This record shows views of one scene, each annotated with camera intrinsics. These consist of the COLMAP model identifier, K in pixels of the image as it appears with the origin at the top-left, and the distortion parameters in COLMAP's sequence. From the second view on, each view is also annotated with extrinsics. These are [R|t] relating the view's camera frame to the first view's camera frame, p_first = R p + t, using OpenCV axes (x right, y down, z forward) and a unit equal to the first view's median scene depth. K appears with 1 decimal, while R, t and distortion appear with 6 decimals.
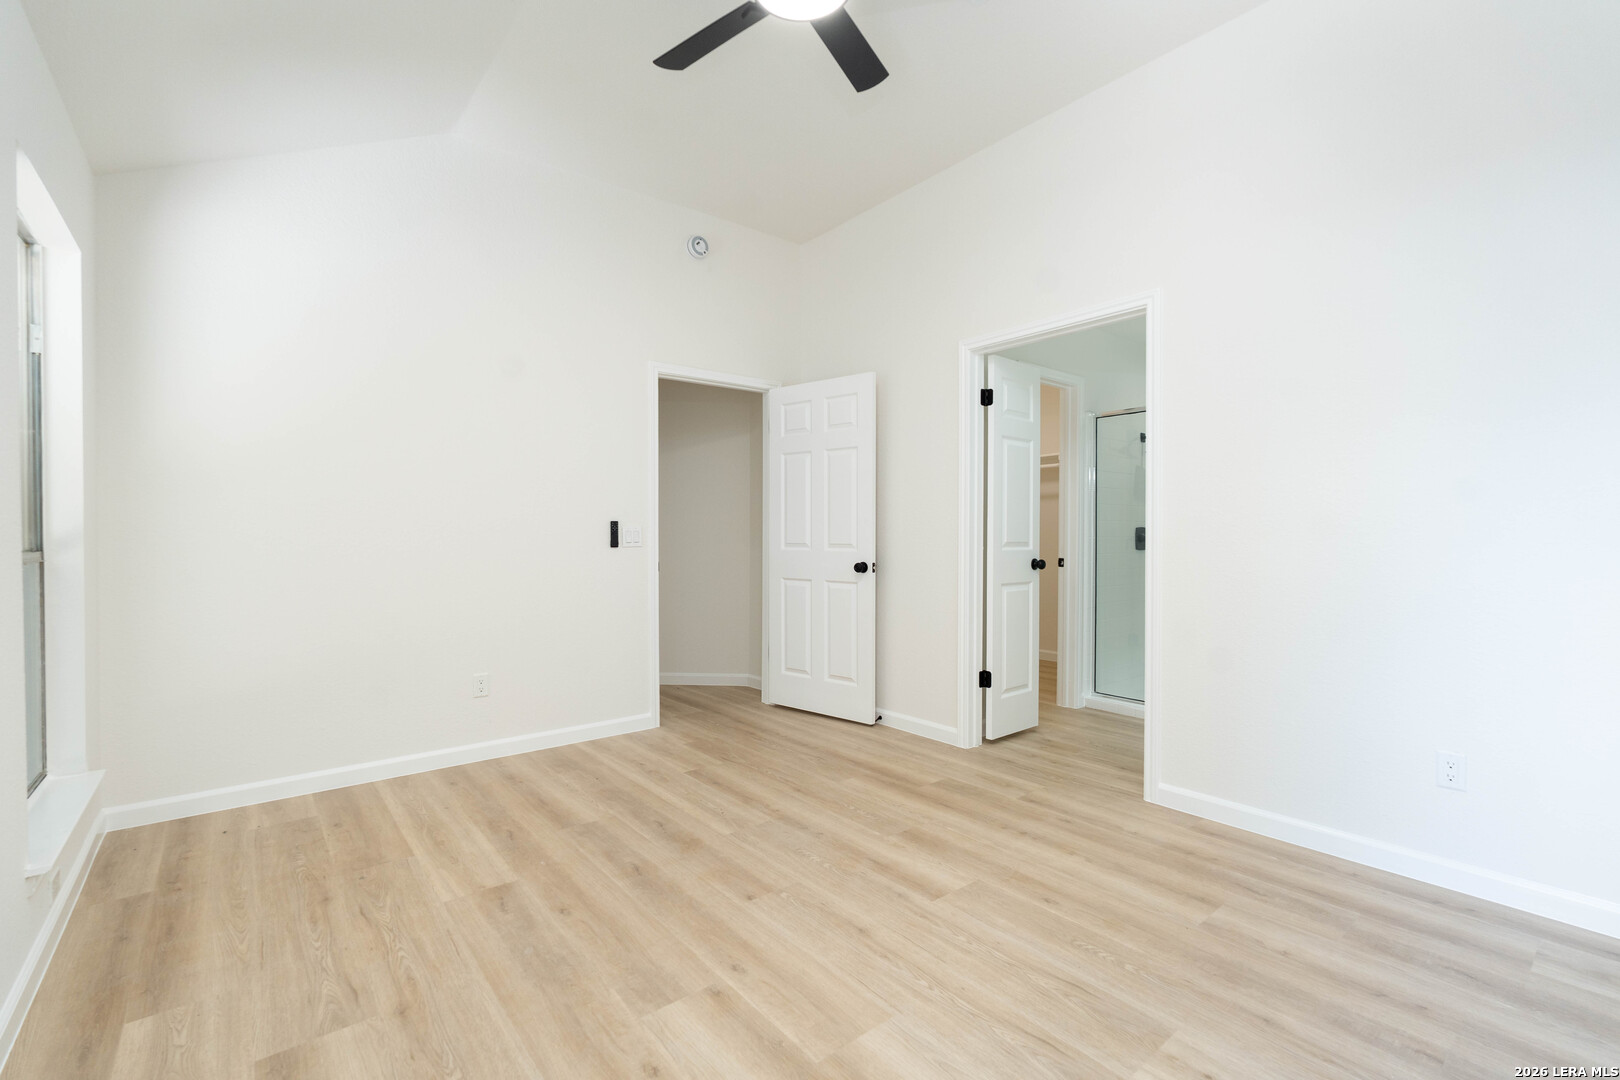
lens RADIAL K [[727.0, 0, 809.5], [0, 727.0, 540.4], [0, 0, 1]] dist [-0.000190, 0.000258]
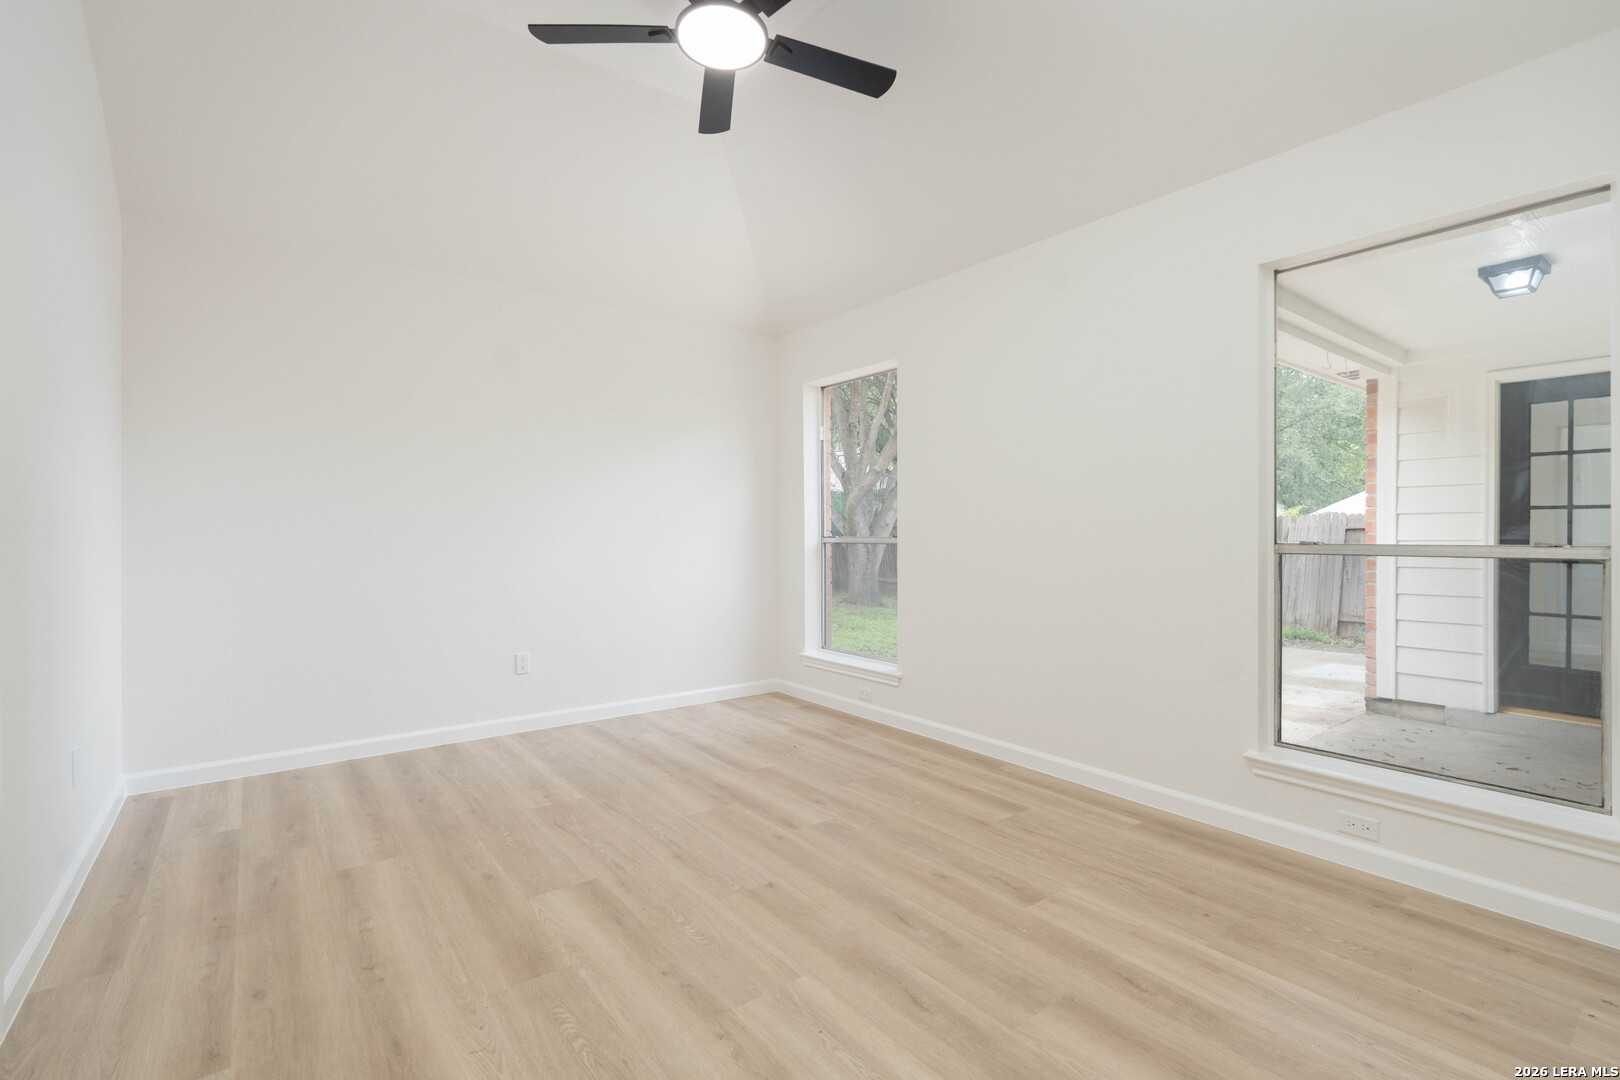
lens RADIAL K [[727.0, 0, 810.9], [0, 727.0, 538.9], [0, 0, 1]] dist [-0.000190, 0.000258]
pose [[-0.999725, 0.001931, 0.023355, -0.160042], [0.002221, 0.999920, 0.012416, -0.007494], [-0.023329, 0.012464, -0.999650, 1.968594]]
